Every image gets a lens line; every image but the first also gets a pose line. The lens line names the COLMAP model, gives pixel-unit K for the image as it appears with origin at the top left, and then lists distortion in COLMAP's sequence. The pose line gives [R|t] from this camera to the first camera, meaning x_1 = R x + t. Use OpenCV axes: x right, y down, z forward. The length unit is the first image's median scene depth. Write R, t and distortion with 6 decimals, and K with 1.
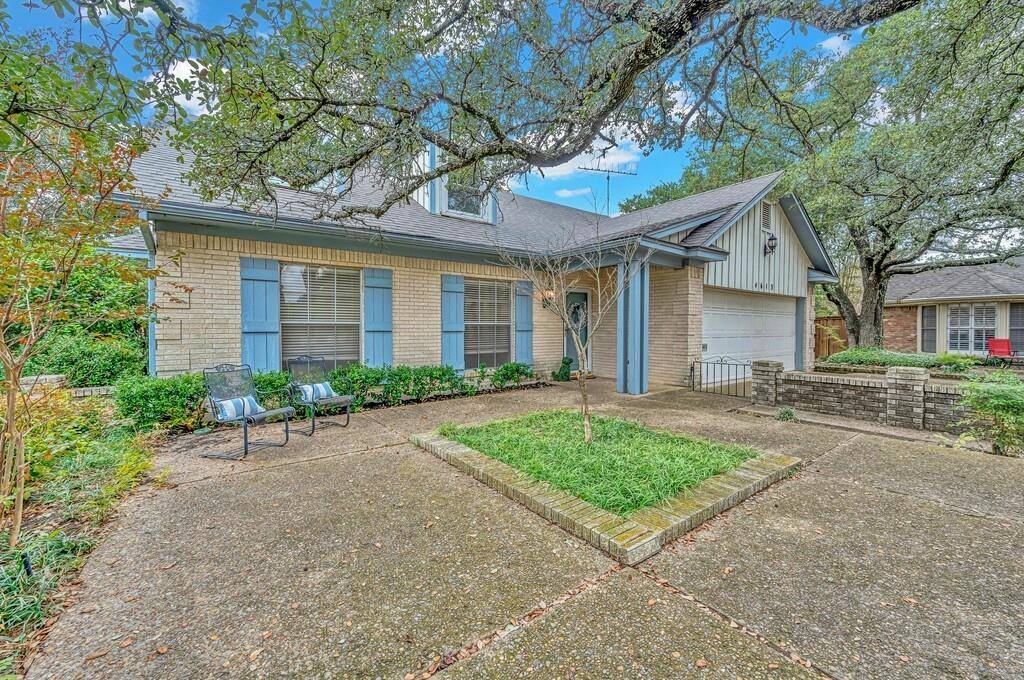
lens RADIAL K [[408.6, 0, 514.7], [0, 408.6, 327.7], [0, 0, 1]] dist [-0.001455, -0.000357]
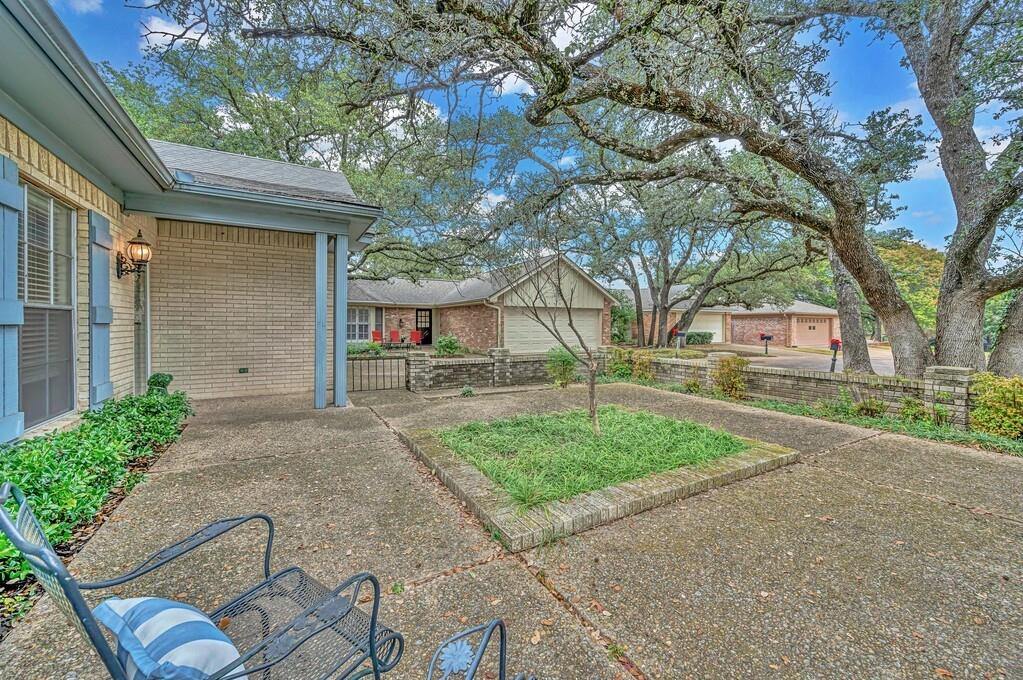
lens RADIAL K [[408.2, 0, 514.2], [0, 408.2, 327.8], [0, 0, 1]] dist [-0.001455, -0.000357]
pose [[0.111347, -0.008140, 0.993748, -0.546530], [-0.001402, 0.999964, 0.008348, 0.005233], [-0.993781, -0.002323, 0.111331, 0.707656]]
